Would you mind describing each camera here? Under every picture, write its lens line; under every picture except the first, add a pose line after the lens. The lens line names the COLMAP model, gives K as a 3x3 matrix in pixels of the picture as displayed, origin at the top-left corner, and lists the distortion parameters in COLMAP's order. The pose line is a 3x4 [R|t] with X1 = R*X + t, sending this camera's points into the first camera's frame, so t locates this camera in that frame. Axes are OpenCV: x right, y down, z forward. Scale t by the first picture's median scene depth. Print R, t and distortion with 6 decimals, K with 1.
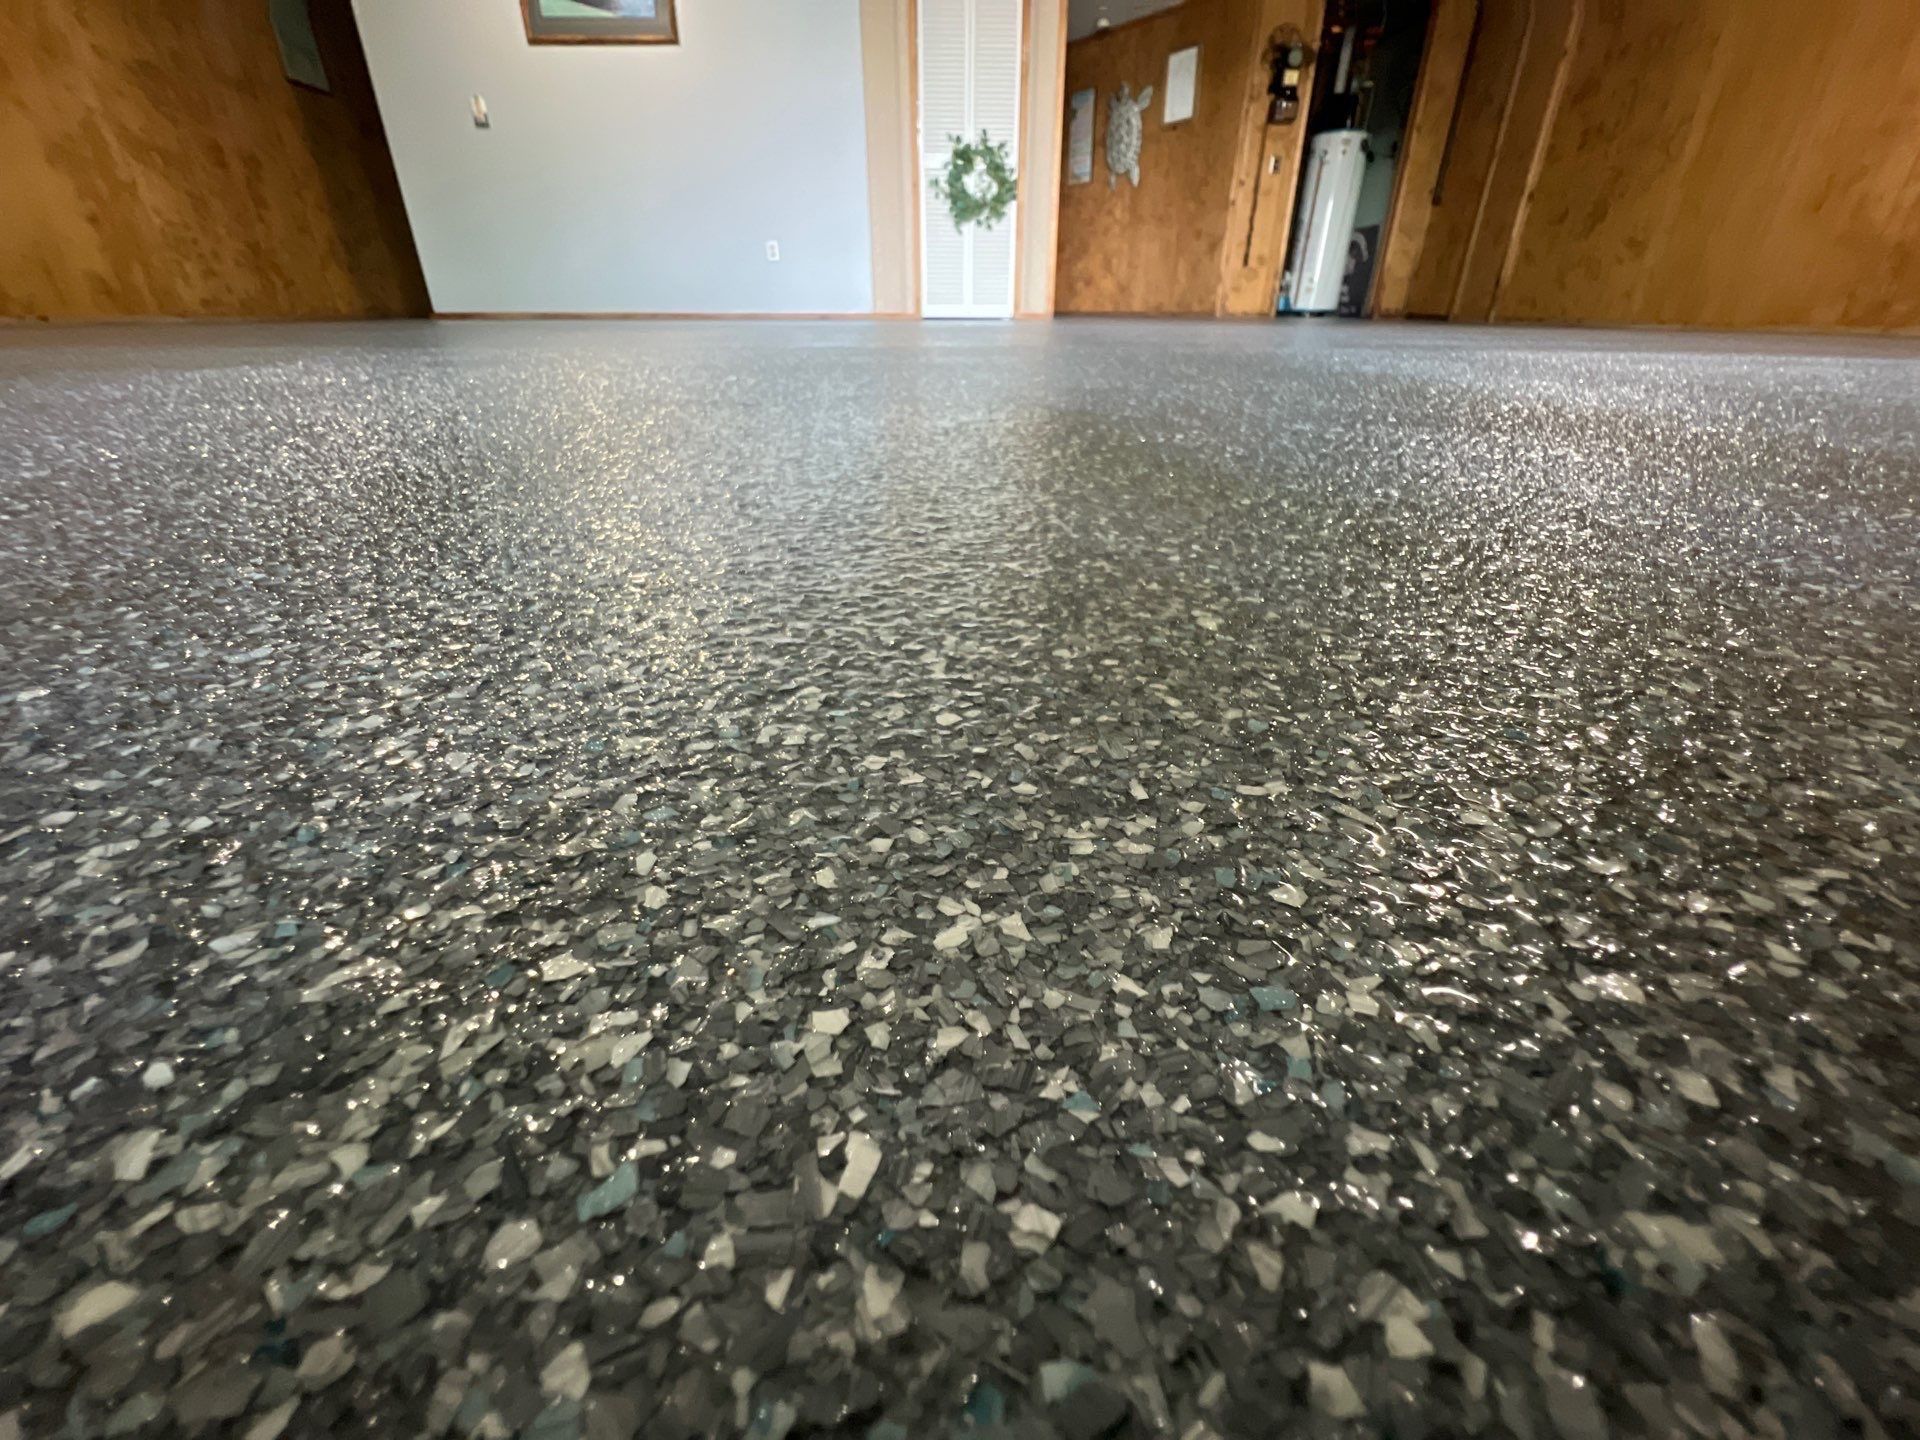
lens RADIAL K [[755.4, 0, 957.4], [0, 755.4, 710.1], [0, 0, 1]] dist [-0.014605, 0.000470]
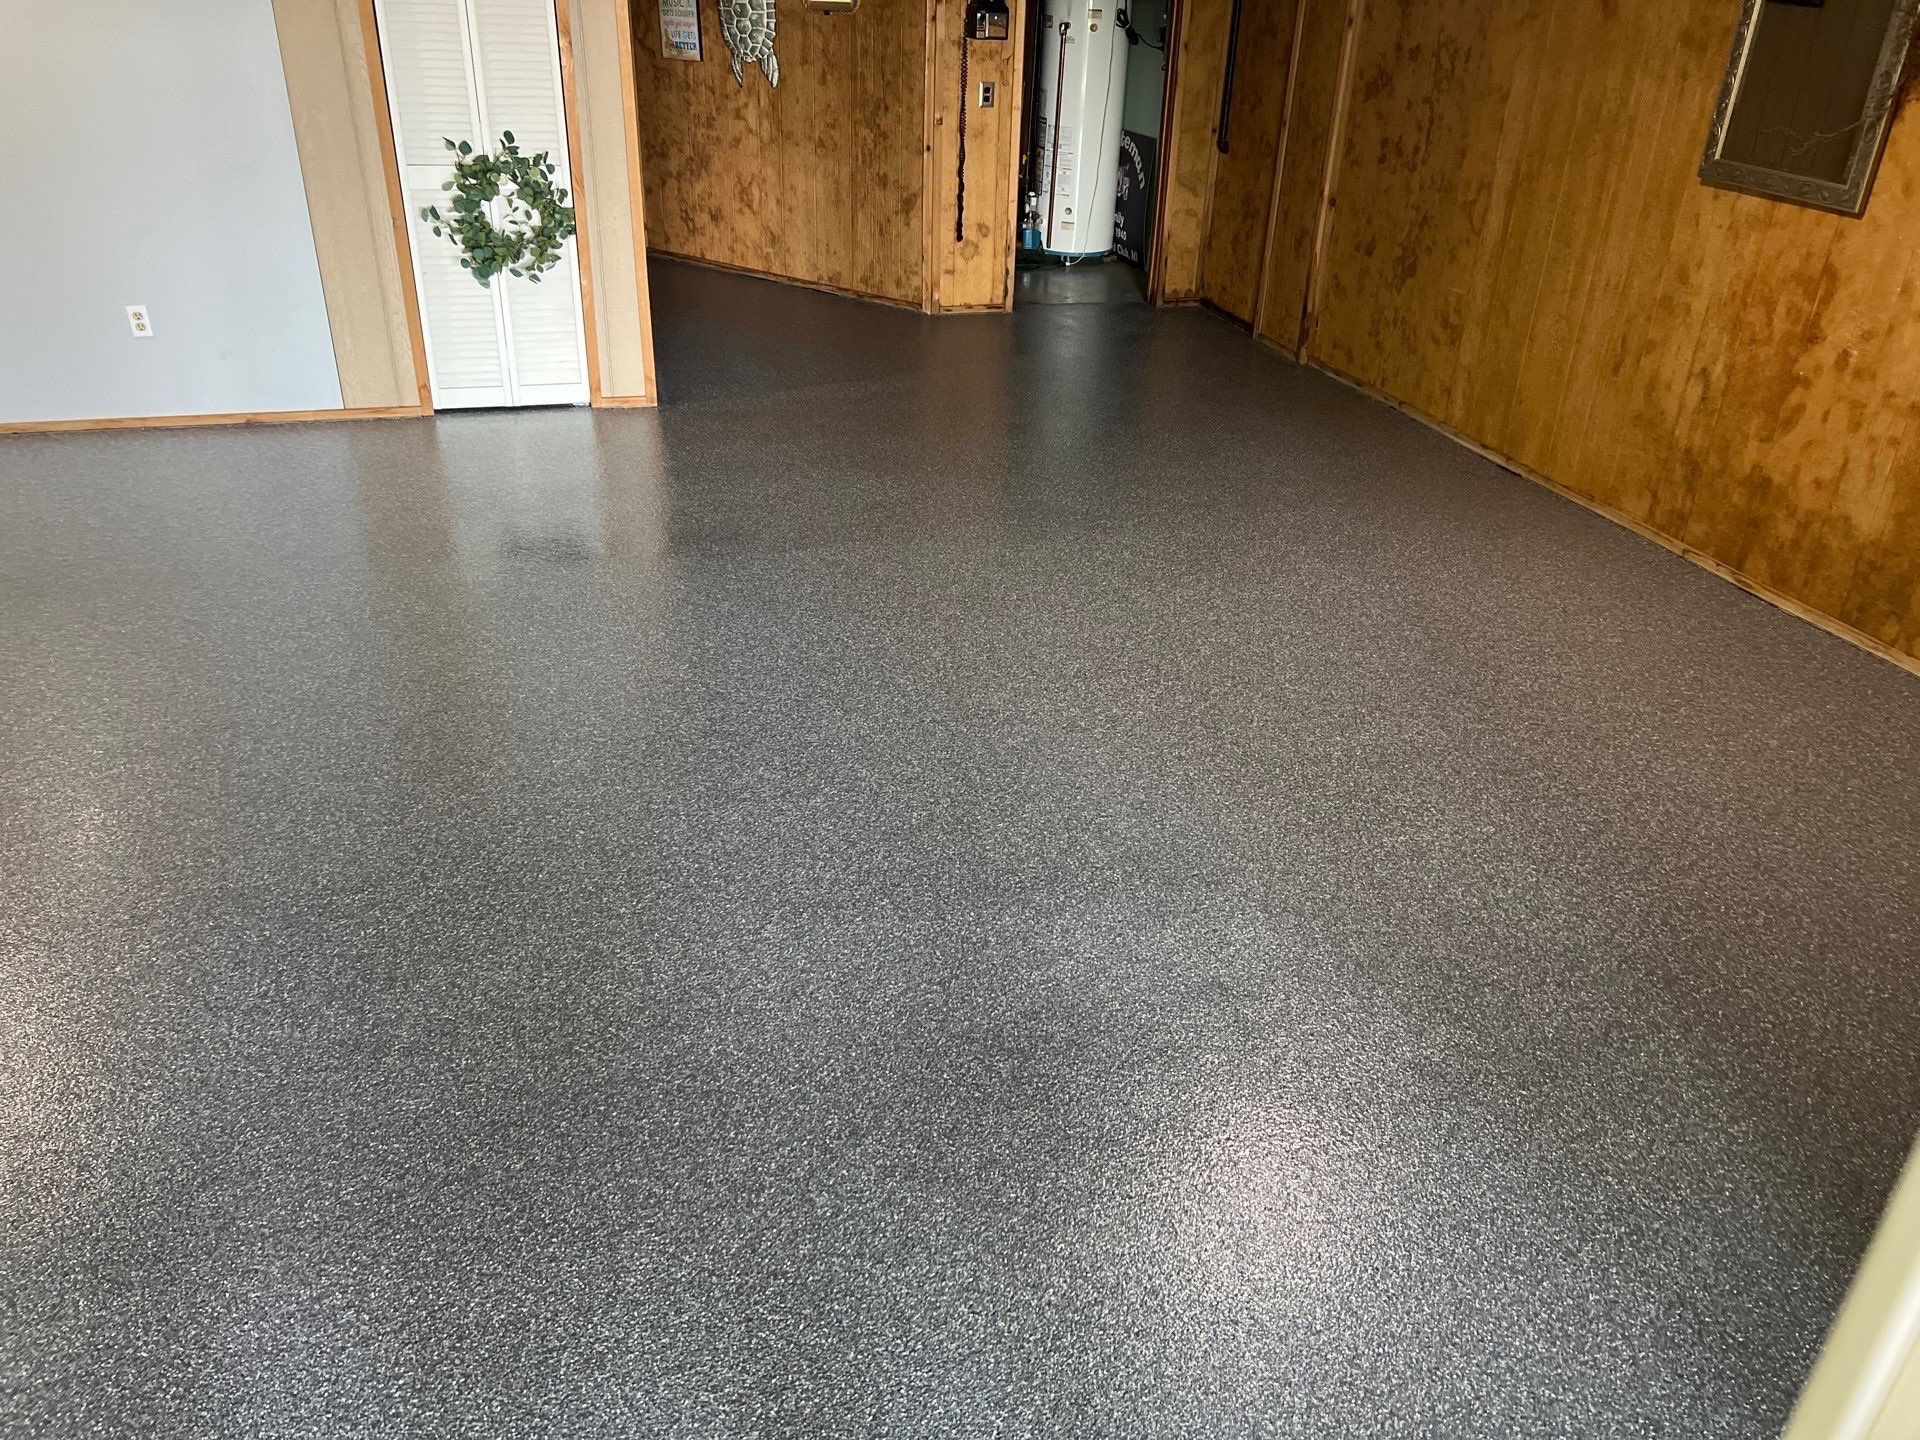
lens RADIAL K [[1408.4, 0, 960.0], [0, 1408.4, 720.0], [0, 0, 1]] dist [-0.002109, 0.005172]
pose [[0.957111, -0.110903, 0.267655, 0.027508], [0.107741, 0.993825, 0.026520, -0.286468], [-0.268944, 0.003455, 0.963150, -0.185826]]
